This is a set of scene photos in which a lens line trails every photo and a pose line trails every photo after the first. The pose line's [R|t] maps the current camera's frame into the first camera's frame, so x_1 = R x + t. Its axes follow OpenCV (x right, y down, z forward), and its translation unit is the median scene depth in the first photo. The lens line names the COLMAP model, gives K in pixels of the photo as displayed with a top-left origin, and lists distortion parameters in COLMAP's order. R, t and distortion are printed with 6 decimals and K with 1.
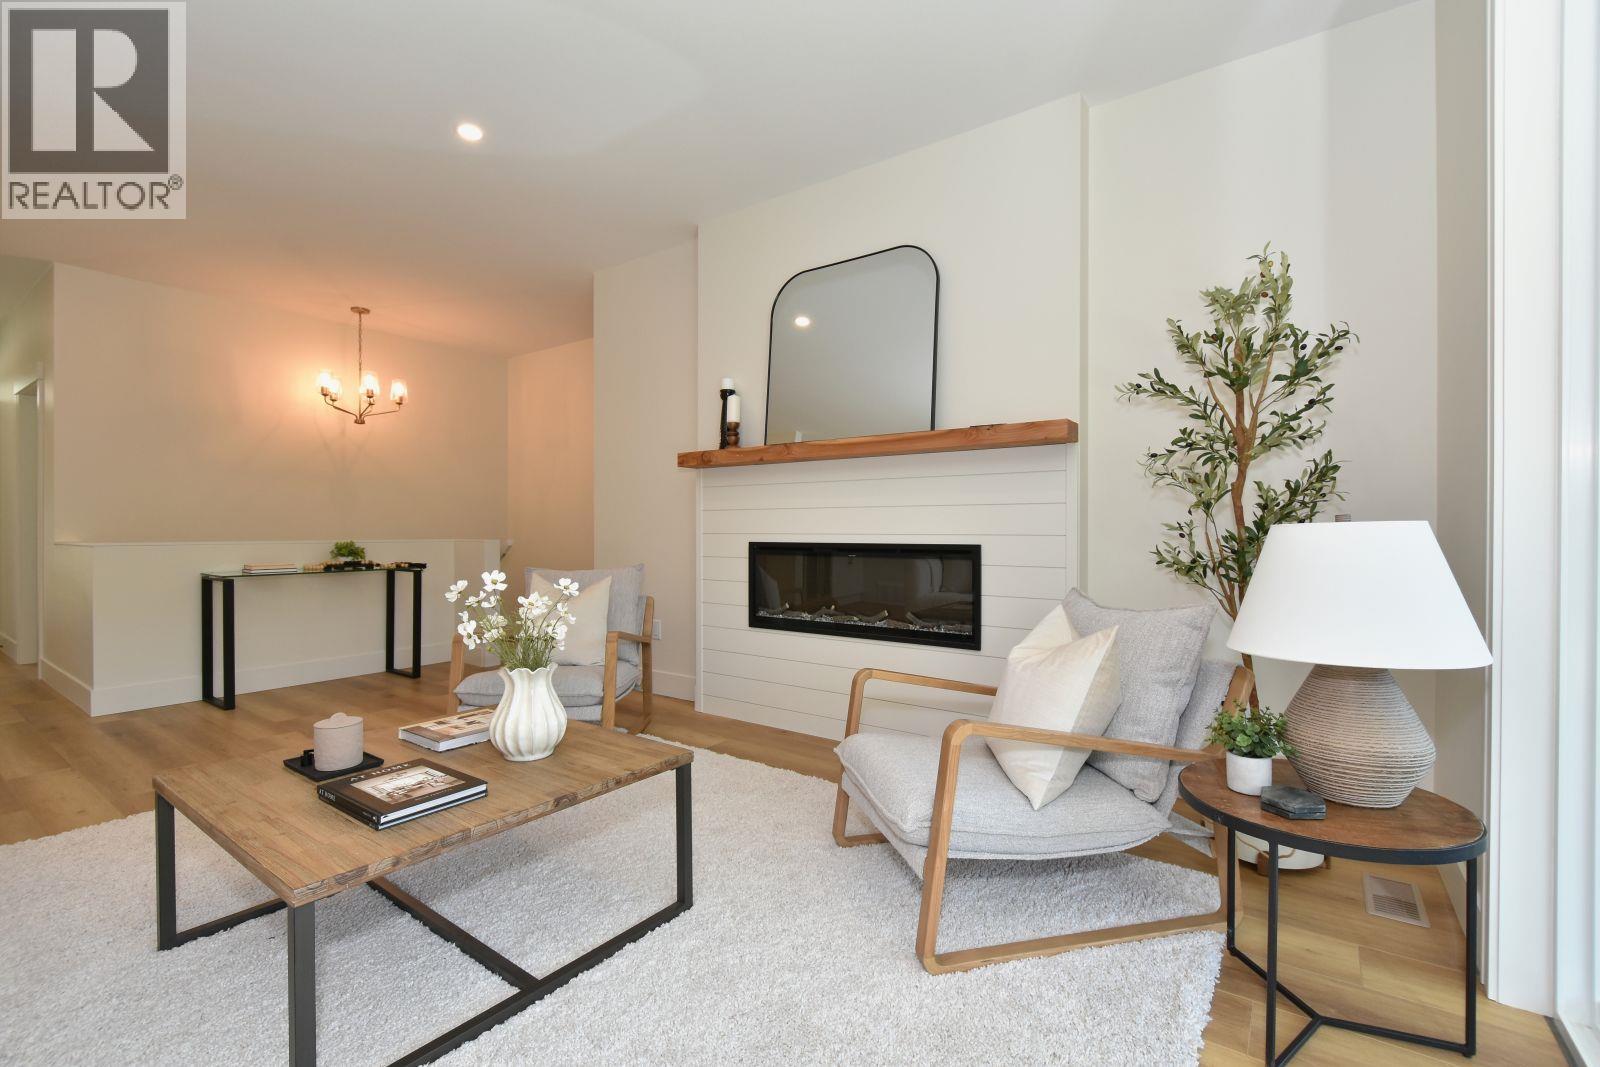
lens RADIAL K [[698.2, 0, 806.4], [0, 698.2, 534.8], [0, 0, 1]] dist [-0.007579, -0.001682]
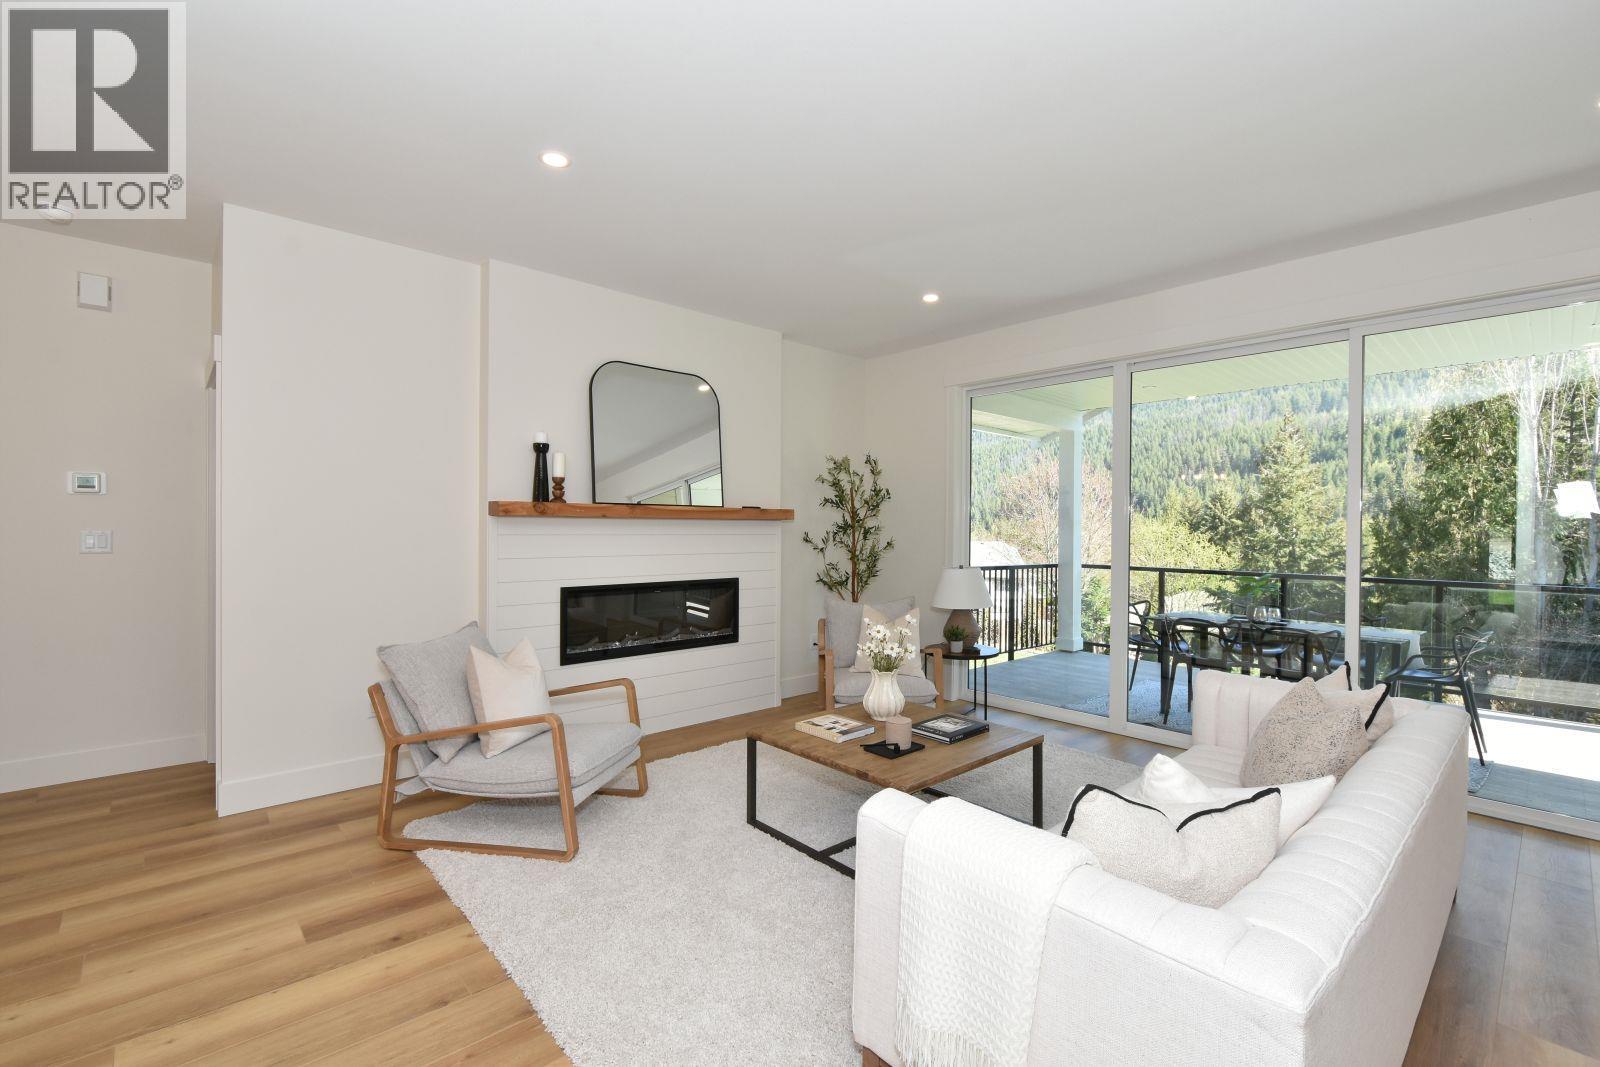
lens RADIAL K [[698.2, 0, 804.8], [0, 698.2, 532.0], [0, 0, 1]] dist [-0.007579, -0.001682]
pose [[0.219442, -0.005185, 0.975612, -1.247393], [0.000436, 0.999986, 0.005216, -0.096454], [-0.975625, -0.000719, 0.219441, 0.462235]]
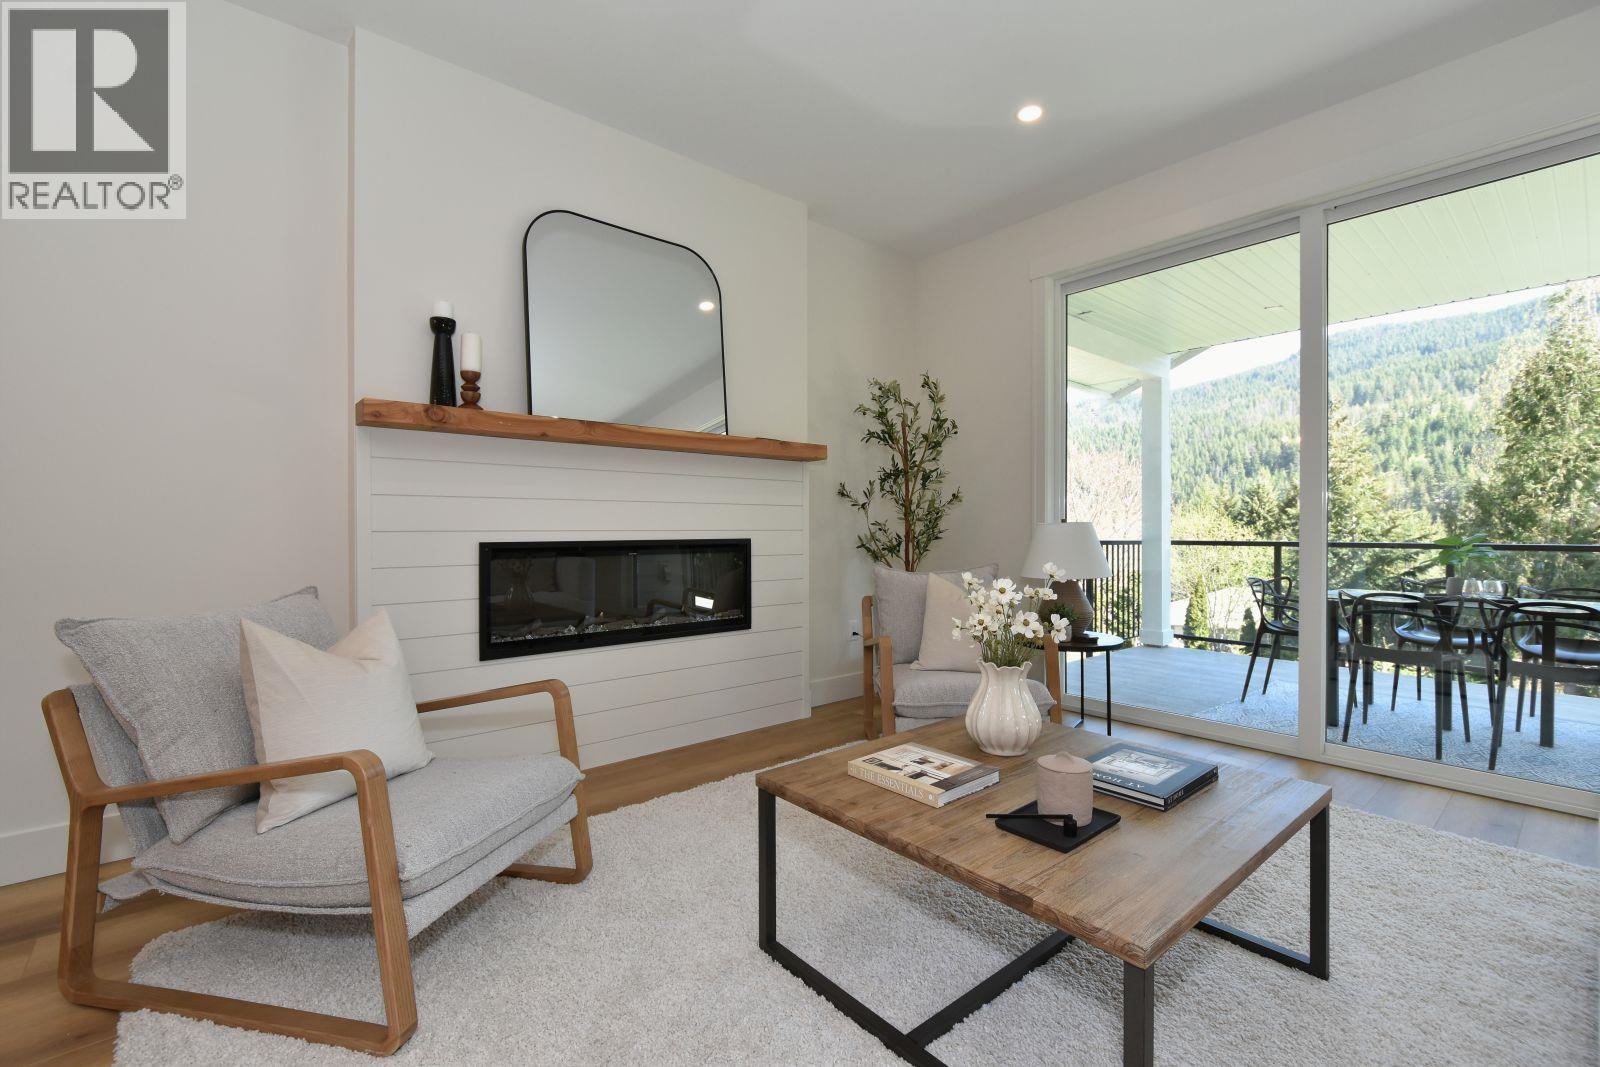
lens RADIAL K [[698.2, 0, 808.3], [0, 698.2, 534.6], [0, 0, 1]] dist [-0.007579, -0.001682]
pose [[0.243724, -0.008612, 0.969806, -0.817419], [0.008080, 0.999944, 0.006849, 0.000176], [-0.969811, 0.006167, 0.243780, 0.587769]]
